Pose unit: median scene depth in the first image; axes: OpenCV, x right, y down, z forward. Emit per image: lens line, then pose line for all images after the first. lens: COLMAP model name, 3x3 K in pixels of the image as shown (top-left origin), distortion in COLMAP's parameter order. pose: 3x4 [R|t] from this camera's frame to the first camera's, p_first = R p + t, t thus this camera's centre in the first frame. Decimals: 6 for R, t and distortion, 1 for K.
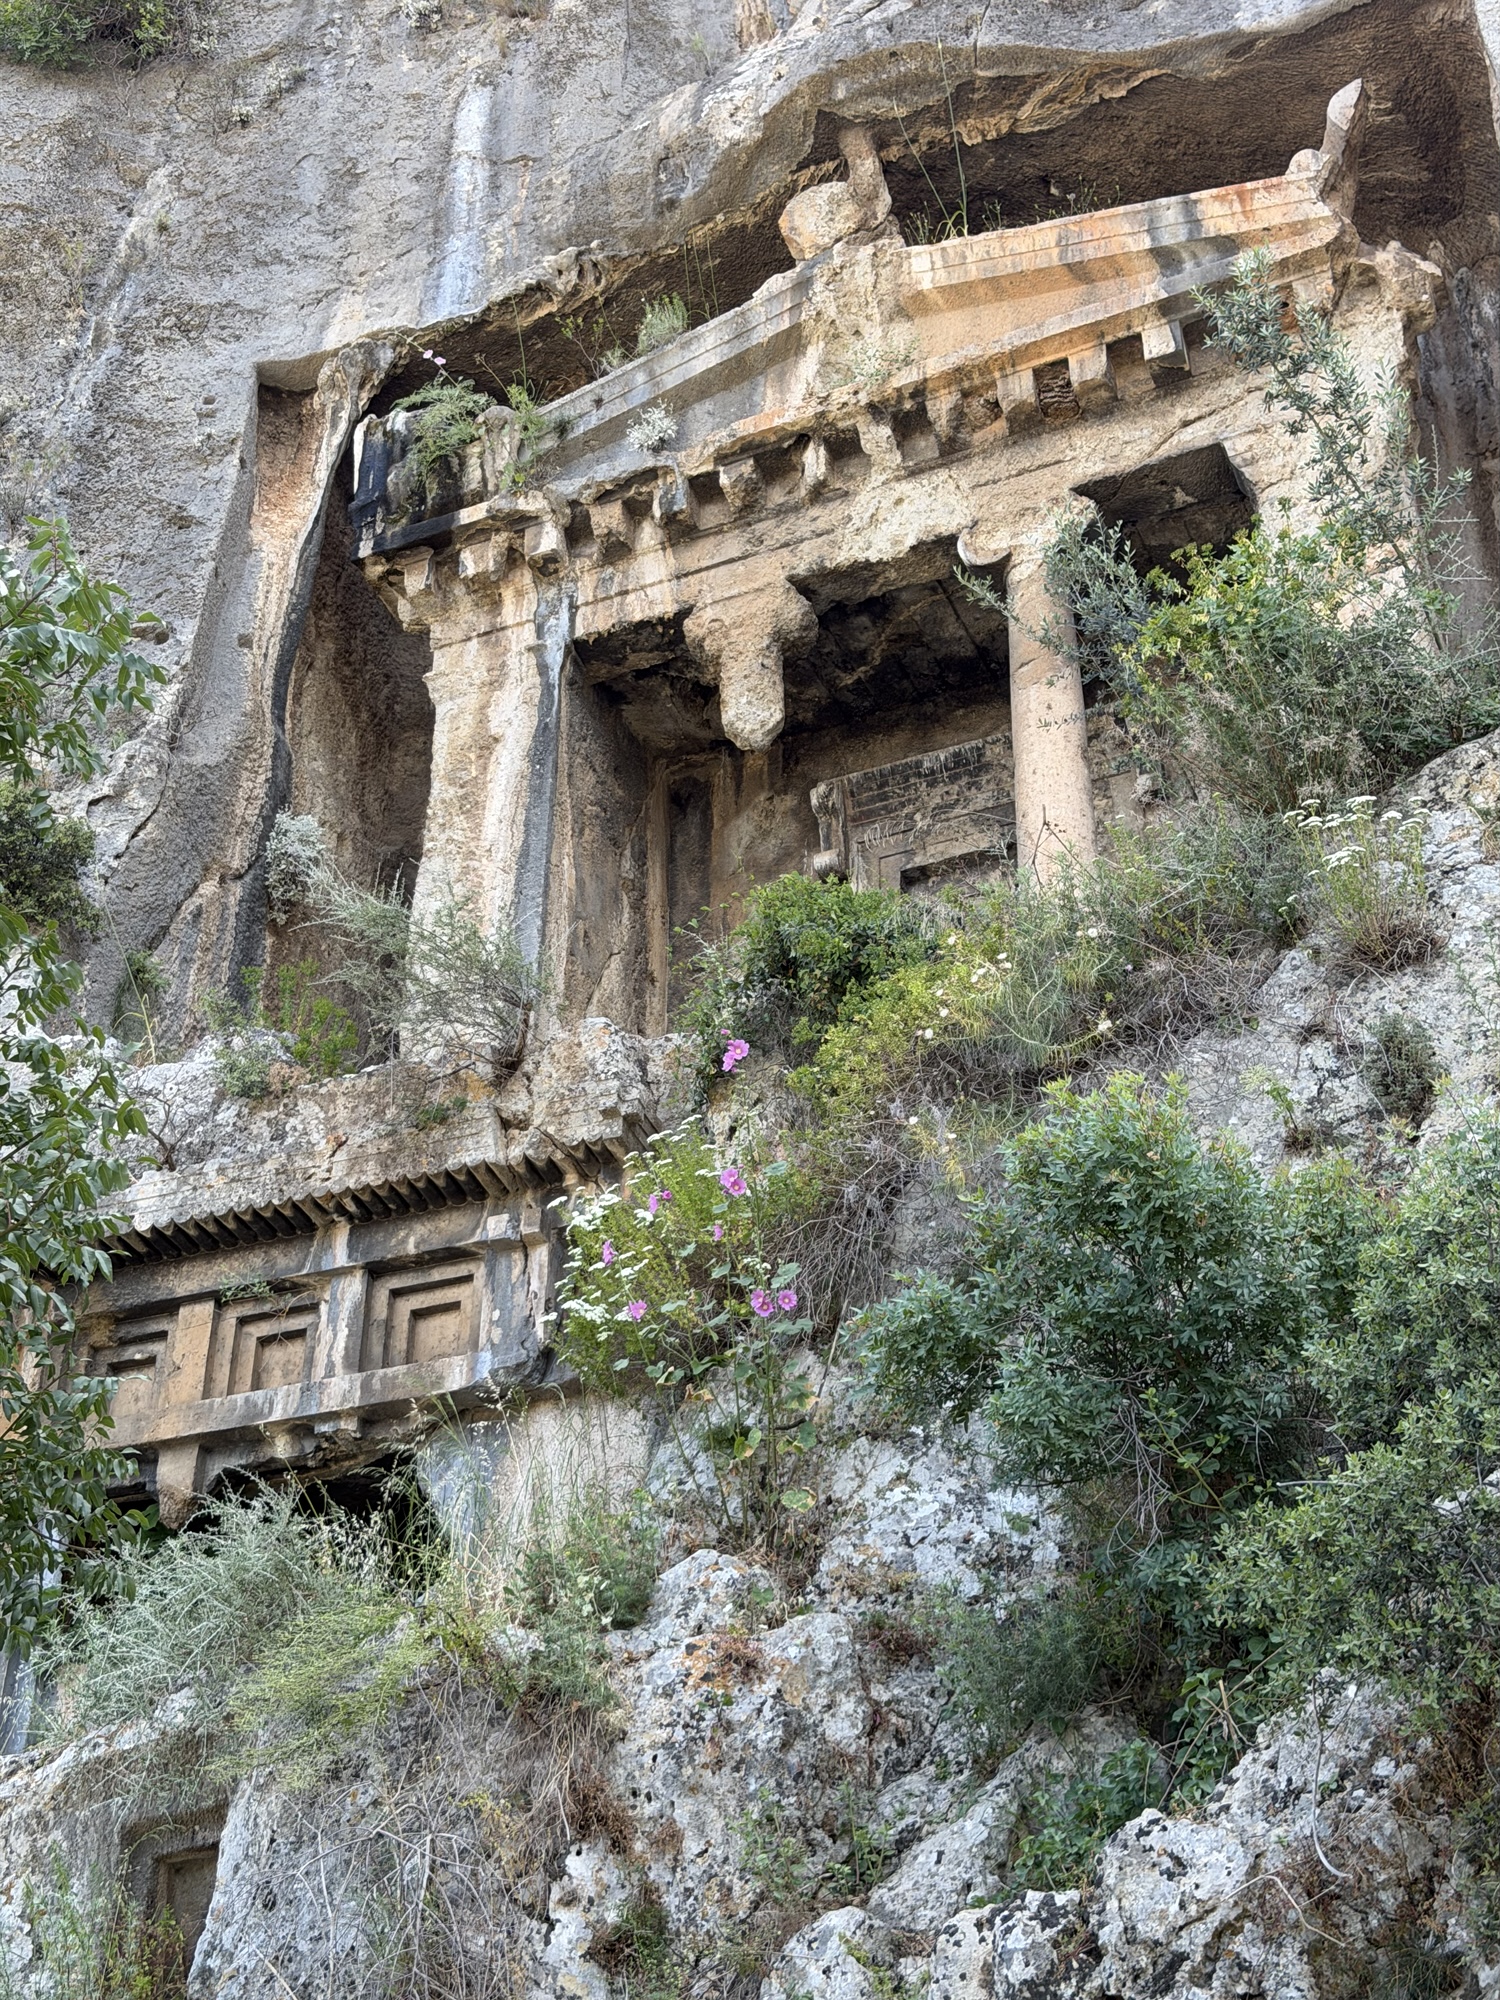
lens RADIAL K [[2776.8, 0, 717.3], [0, 2776.8, 1056.5], [0, 0, 1]] dist [0.126799, 0.000000]
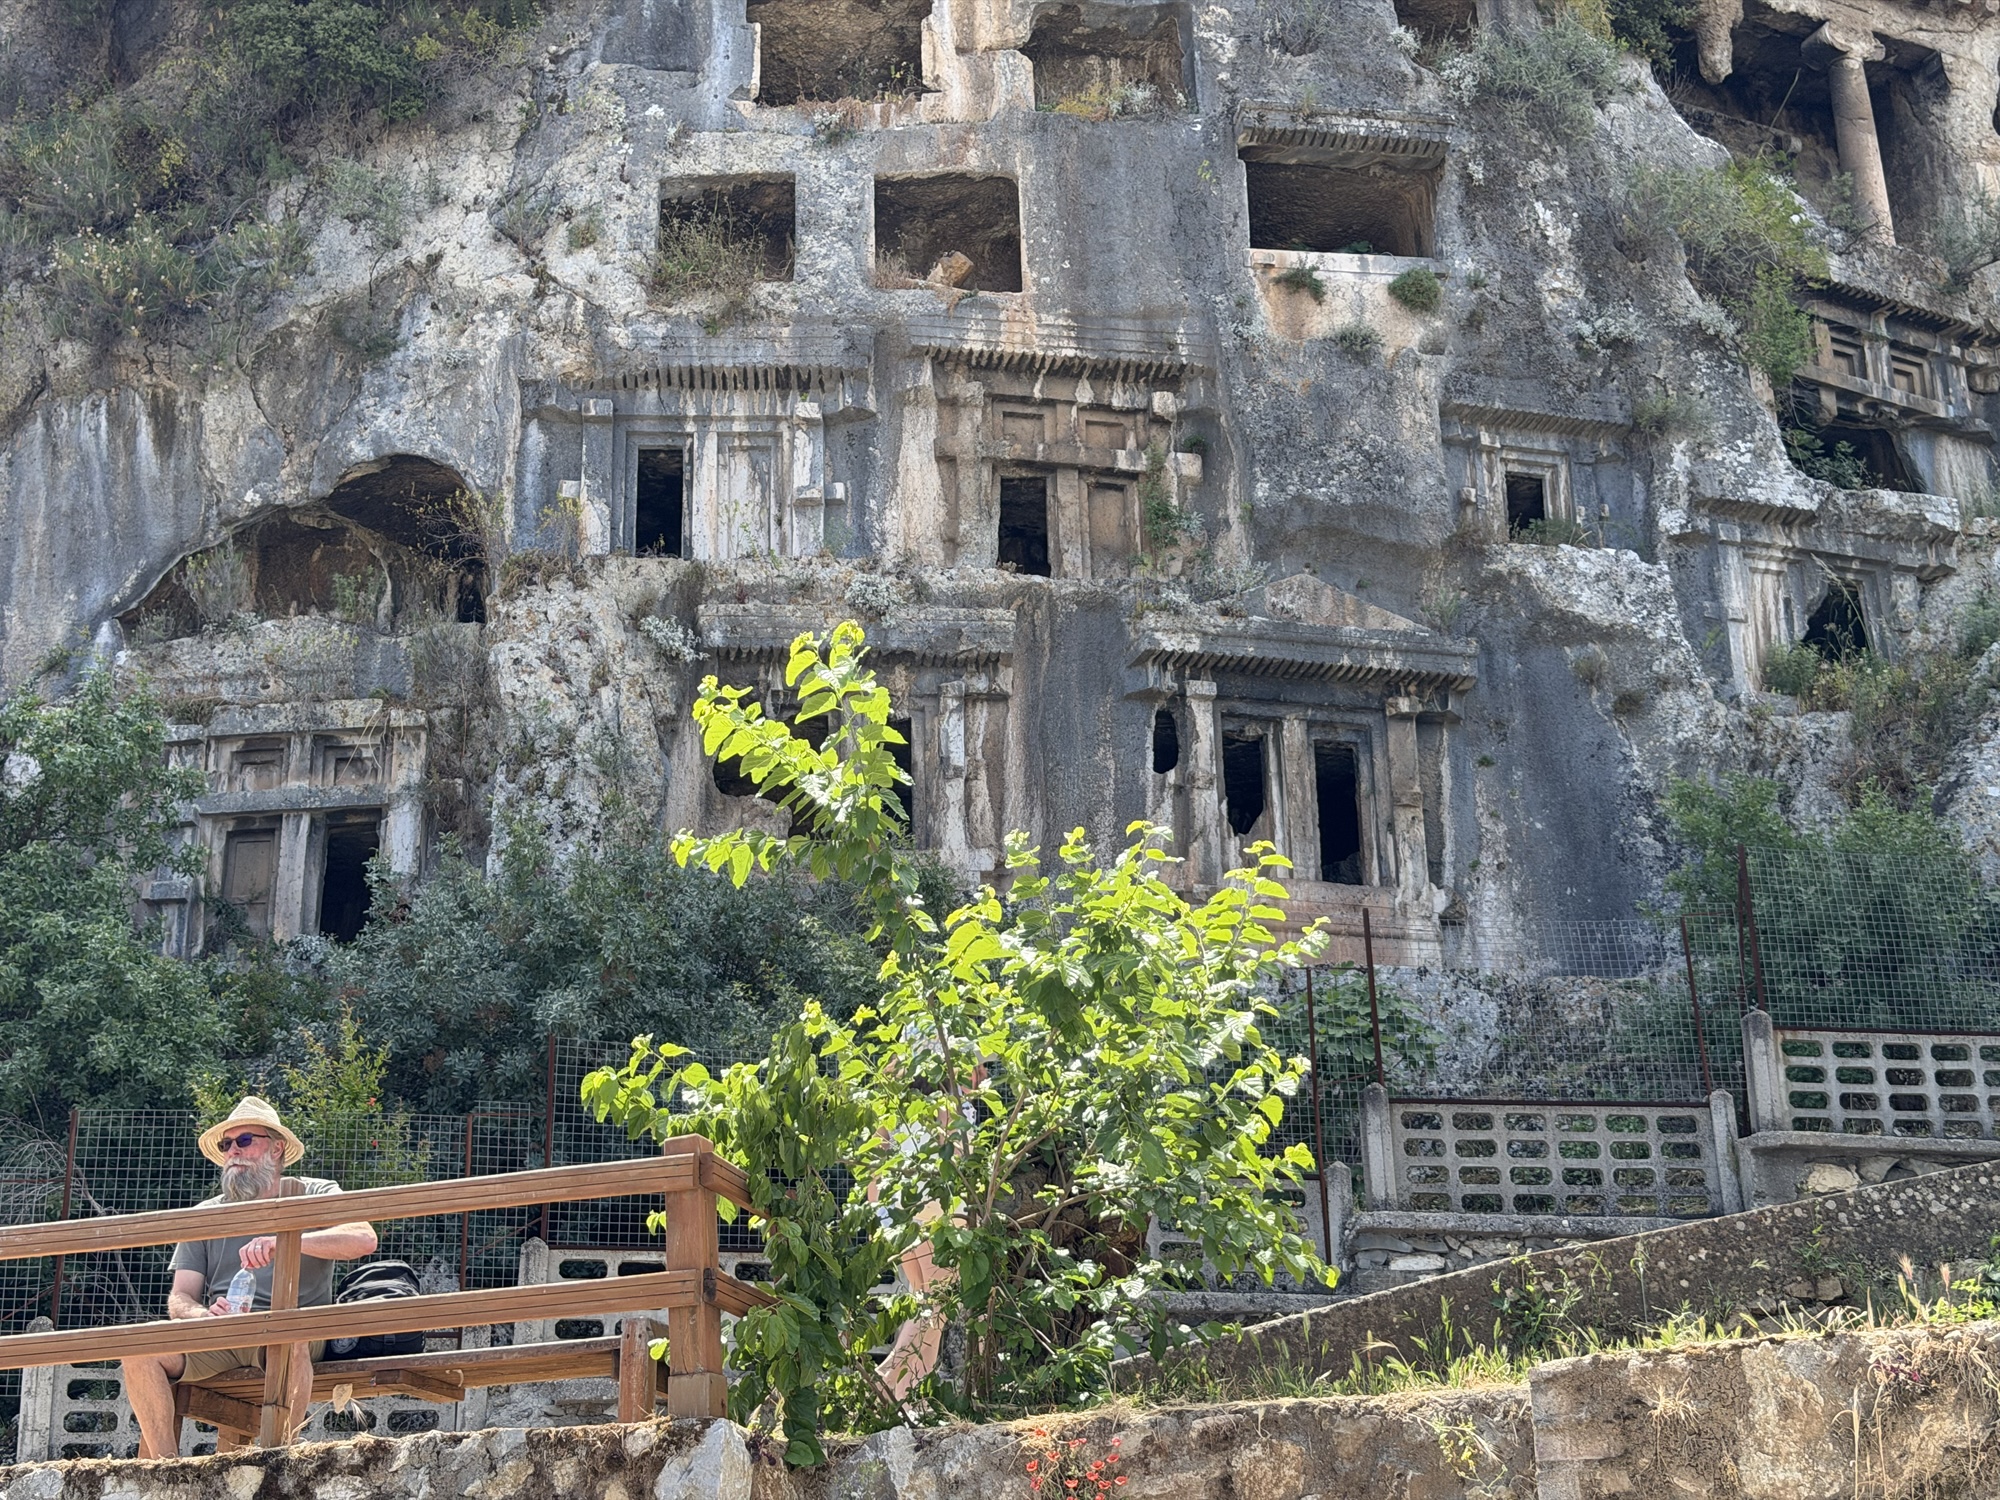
lens RADIAL K [[2776.8, 0, 992.8], [0, 2776.8, 784.7], [0, 0, 1]] dist [0.126799, 0.000000]
pose [[0.663118, 0.255548, 0.703541, -1.441492], [-0.401397, 0.914745, 0.046070, 0.402620], [-0.631788, -0.312949, 0.709159, -0.144210]]
